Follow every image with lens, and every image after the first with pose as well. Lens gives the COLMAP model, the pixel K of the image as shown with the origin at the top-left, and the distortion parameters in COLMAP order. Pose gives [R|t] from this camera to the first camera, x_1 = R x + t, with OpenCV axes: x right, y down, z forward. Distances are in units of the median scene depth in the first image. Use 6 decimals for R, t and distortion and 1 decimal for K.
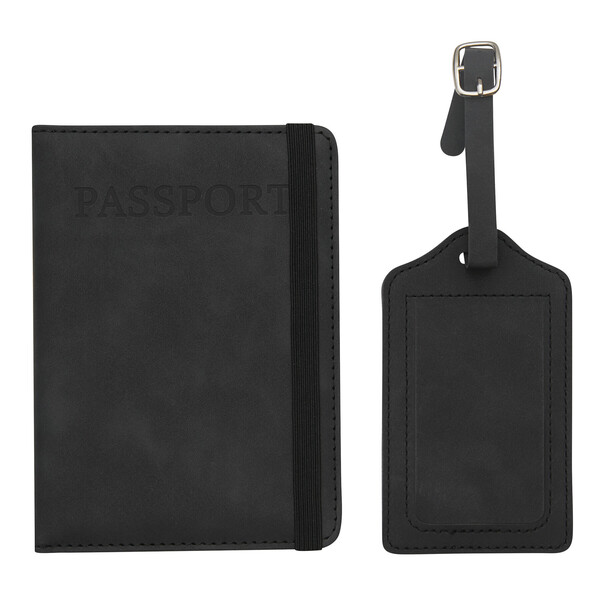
lens RADIAL K [[2921.1, 0, 299.5], [0, 2921.1, 299.8], [0, 0, 1]] dist [-0.266129, 0.000000]
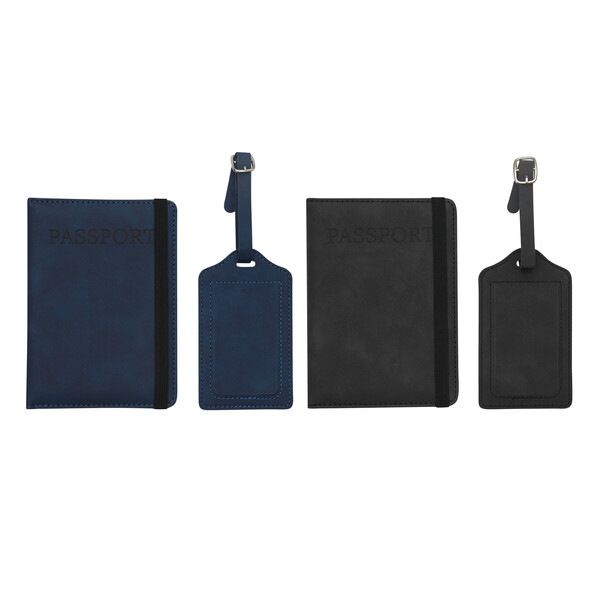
lens RADIAL K [[2921.1, 0, 300.0], [0, 2921.1, 300.0], [0, 0, 1]] dist [-0.266129, 0.000000]
pose [[0.999405, 0.000187, -0.034481, -0.025917], [-0.000216, 1.000000, -0.000834, 0.012863], [0.034481, 0.000841, 0.999405, -1.036189]]
